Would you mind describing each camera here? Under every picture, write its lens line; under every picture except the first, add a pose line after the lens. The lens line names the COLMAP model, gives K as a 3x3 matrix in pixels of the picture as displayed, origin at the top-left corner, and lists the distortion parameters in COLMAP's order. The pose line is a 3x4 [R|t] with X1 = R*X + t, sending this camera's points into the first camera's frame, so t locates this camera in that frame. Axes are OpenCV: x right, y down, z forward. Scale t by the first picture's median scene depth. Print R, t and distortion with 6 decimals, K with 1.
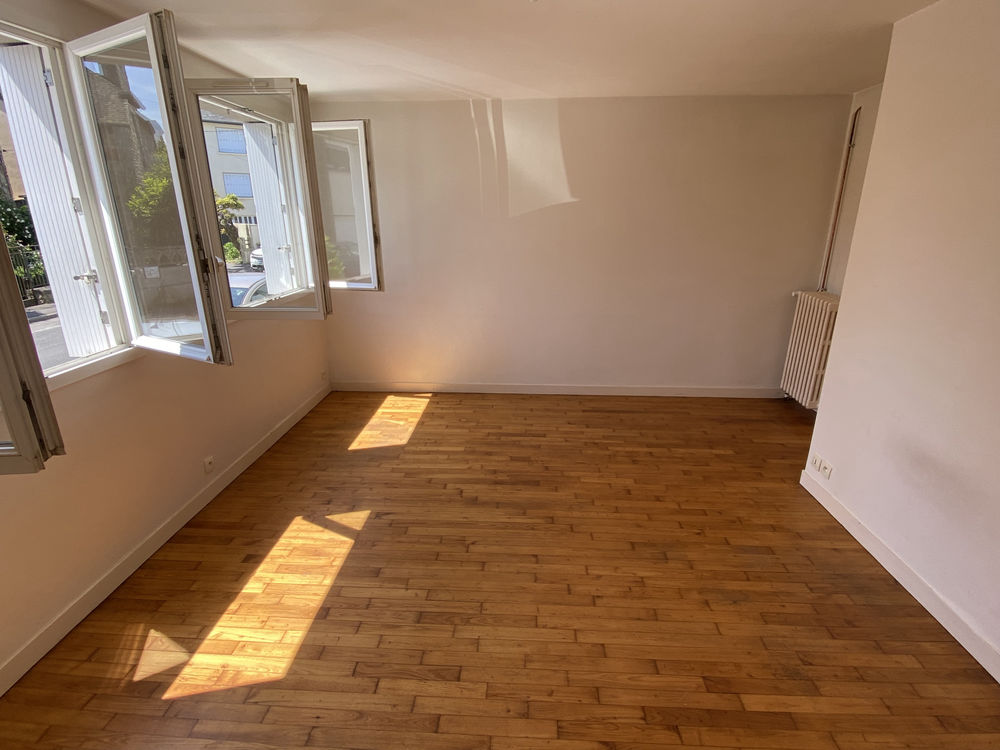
lens RADIAL K [[504.1, 0, 499.1], [0, 504.1, 379.6], [0, 0, 1]] dist [0.006722, -0.005035]
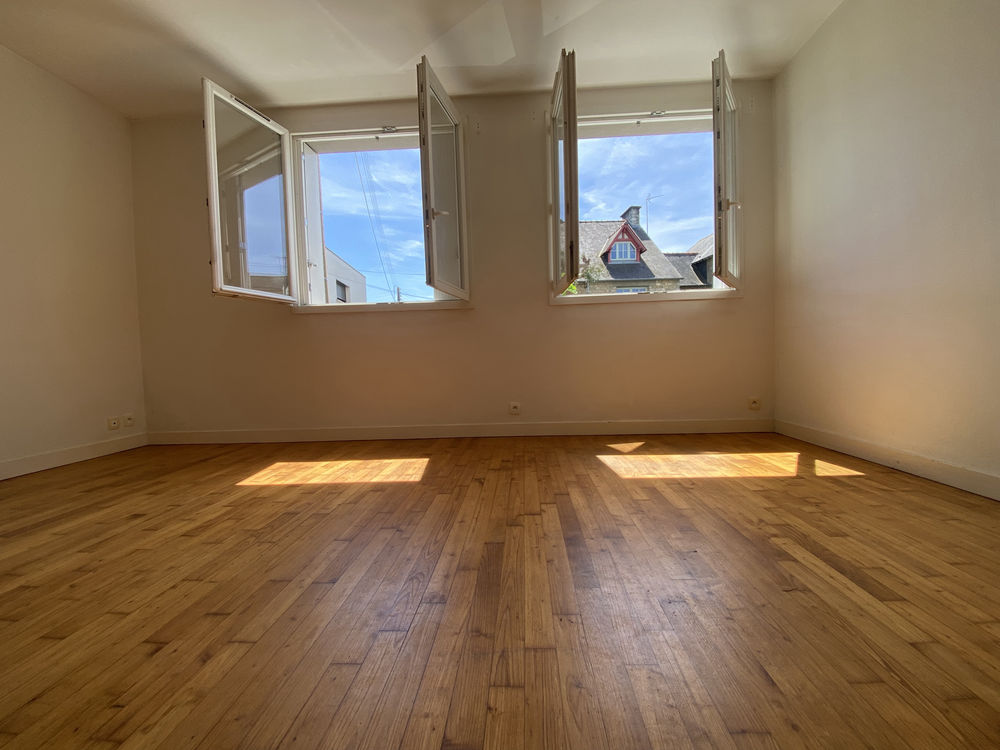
lens RADIAL K [[410.9, 0, 506.1], [0, 410.9, 374.6], [0, 0, 1]] dist [-0.002403, -0.002036]
pose [[-0.006155, 0.052742, -0.998589, 0.527177], [-0.288373, 0.956090, 0.052274, 0.051154], [0.957498, 0.288288, 0.009325, 1.137828]]
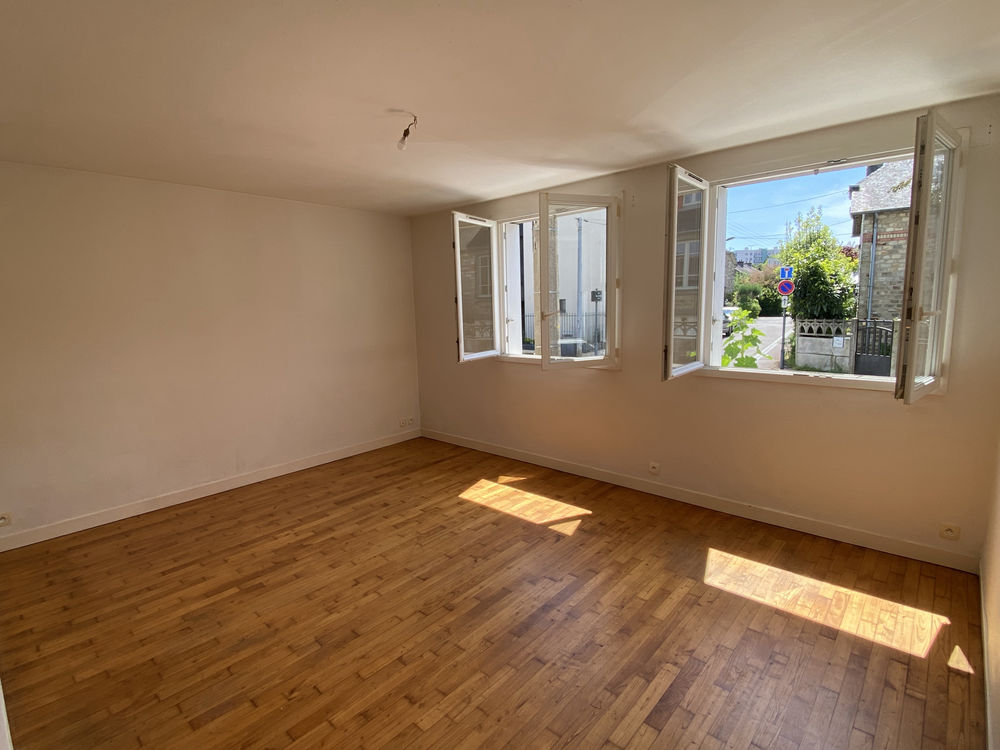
lens RADIAL K [[504.1, 0, 505.6], [0, 504.1, 372.9], [0, 0, 1]] dist [0.006722, -0.005035]
pose [[-0.631108, 0.133060, -0.764197, 0.774741], [-0.217356, 0.915376, 0.338884, -0.505476], [0.744620, 0.379975, -0.548780, 1.612438]]
